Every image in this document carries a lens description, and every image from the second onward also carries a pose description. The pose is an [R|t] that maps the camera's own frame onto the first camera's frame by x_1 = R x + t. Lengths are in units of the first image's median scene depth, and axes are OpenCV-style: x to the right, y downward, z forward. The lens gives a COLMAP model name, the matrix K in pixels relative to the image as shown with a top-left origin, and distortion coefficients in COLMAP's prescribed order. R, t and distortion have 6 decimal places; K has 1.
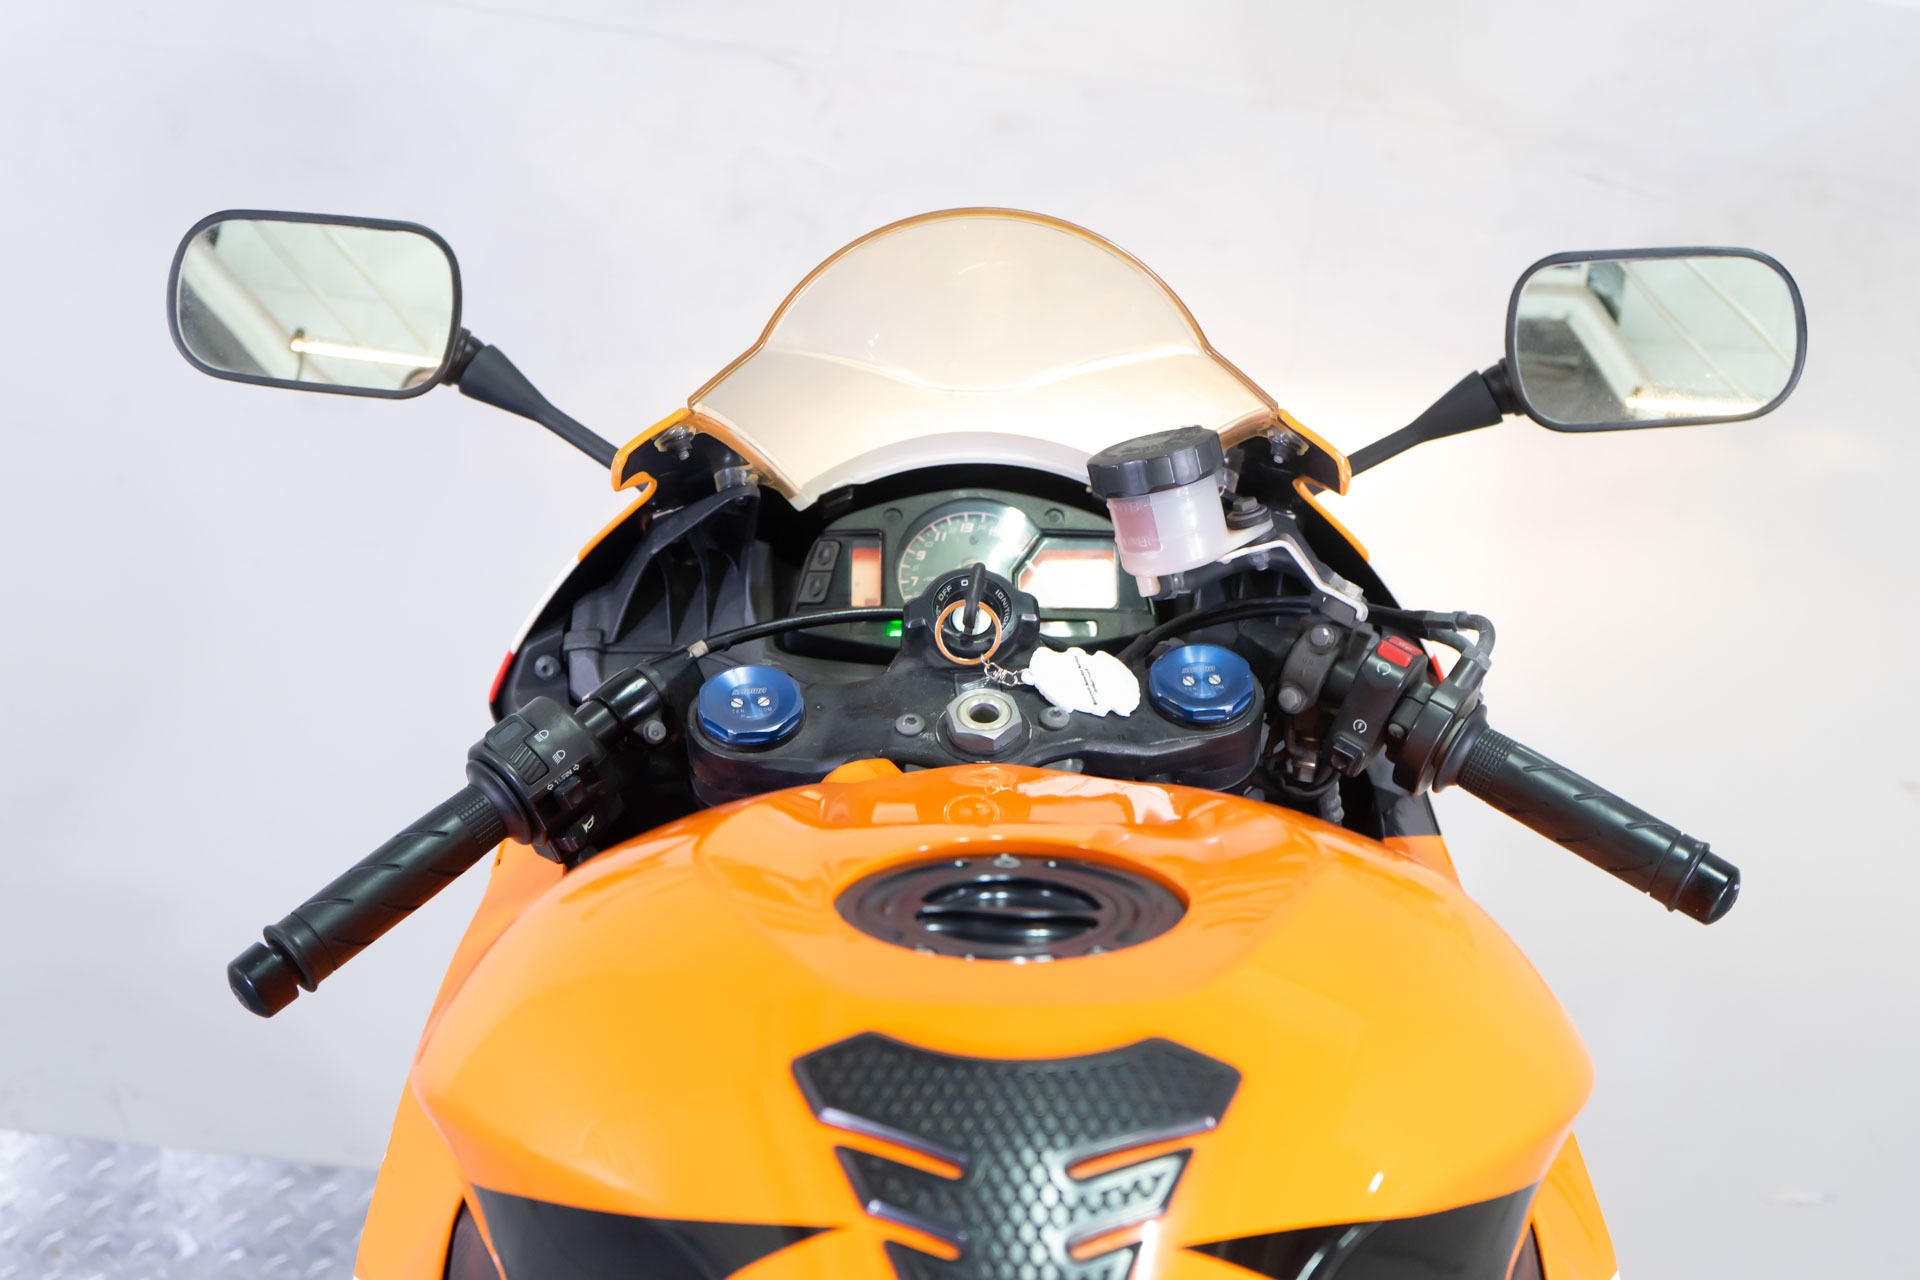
lens RADIAL K [[3207.7, 0, 962.3], [0, 3207.7, 640.8], [0, 0, 1]] dist [0.252540, -2.168590]
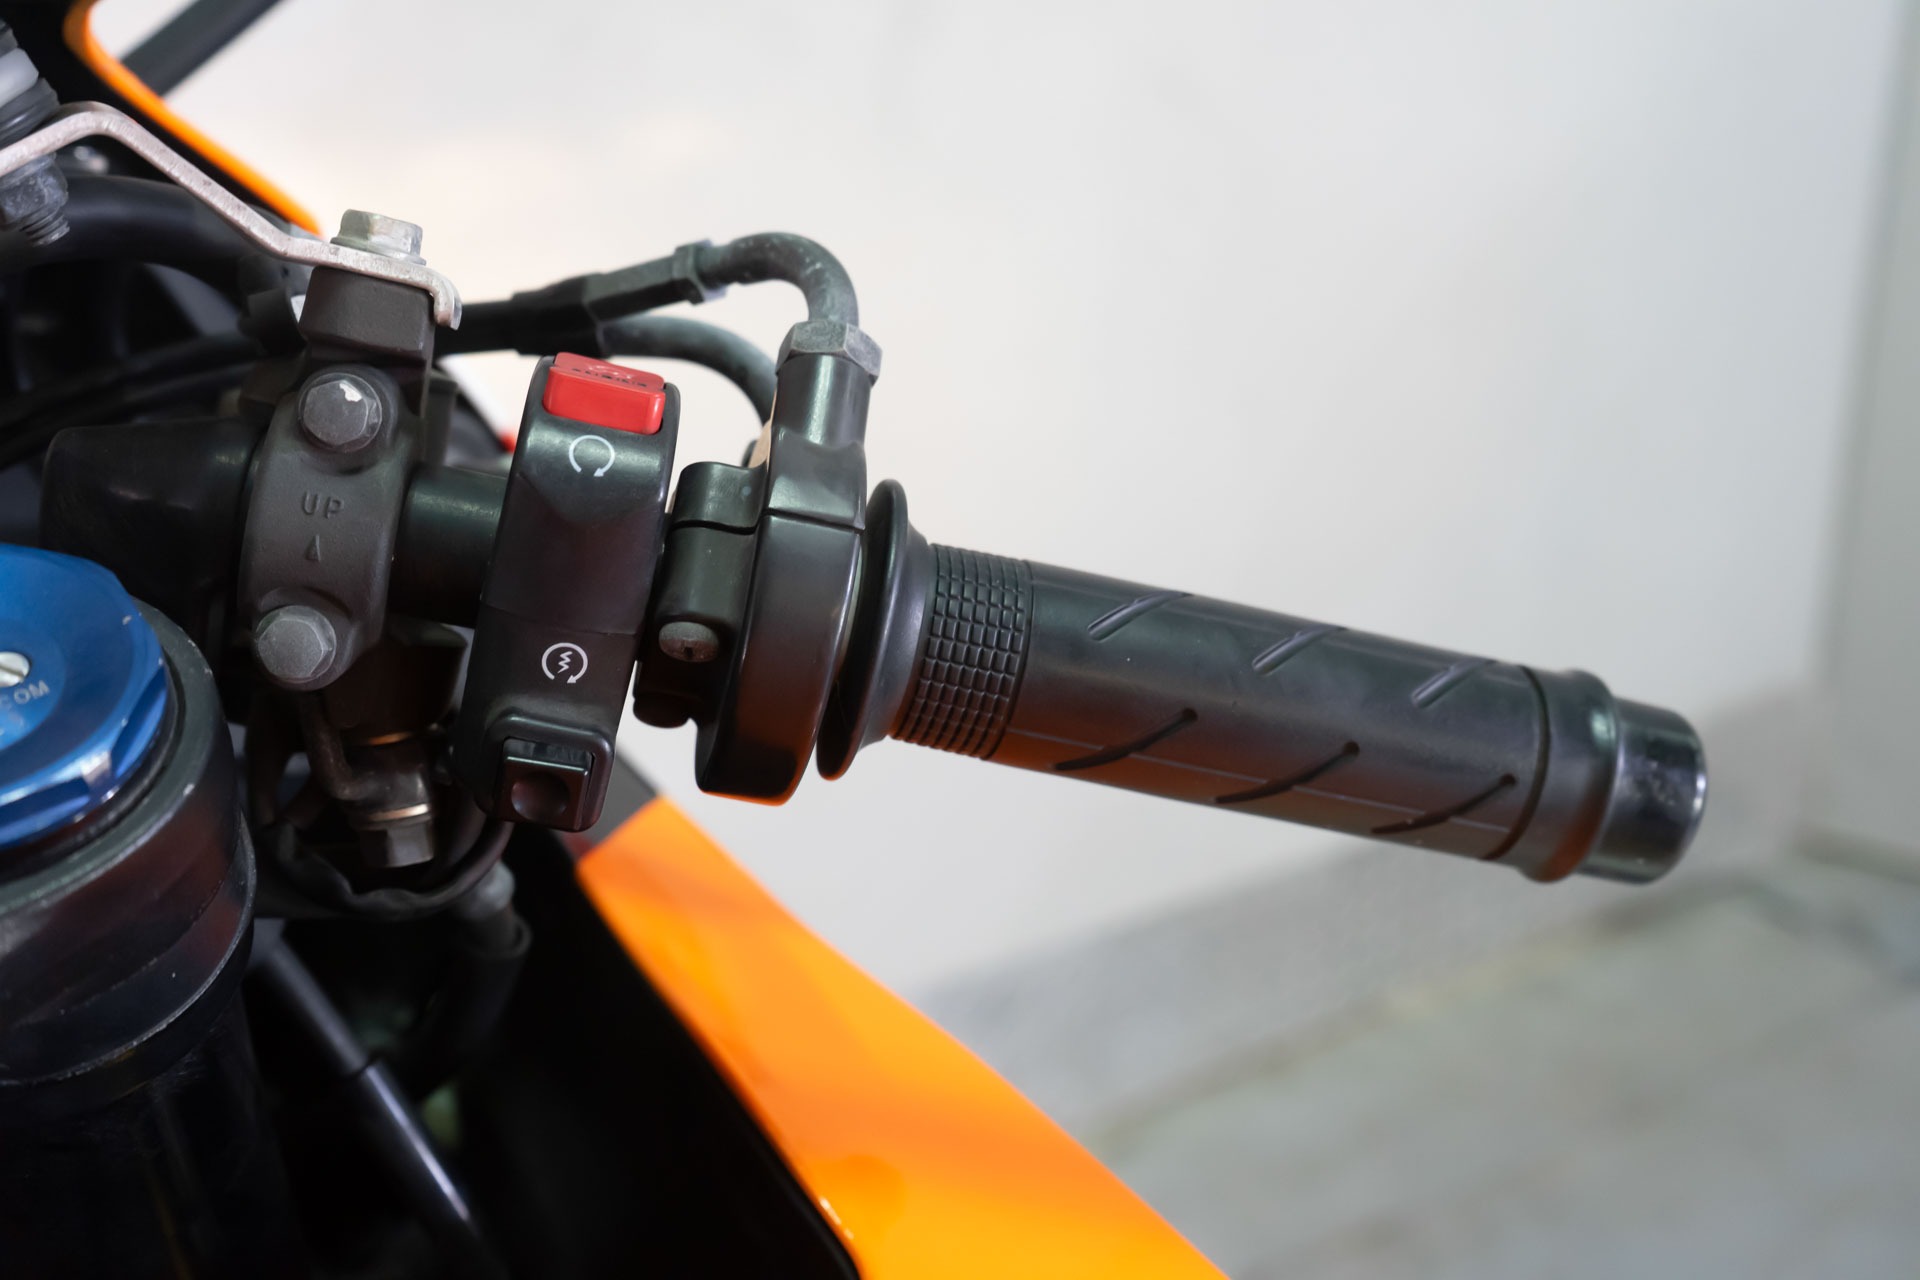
lens RADIAL K [[1972.8, 0, 959.5], [0, 1972.8, 639.2], [0, 0, 1]] dist [-0.008832, -0.019171]
pose [[0.839009, -0.313390, 0.444805, 0.072948], [0.266981, 0.949415, 0.165325, 0.003861], [-0.474115, -0.019954, 0.880237, 0.816214]]
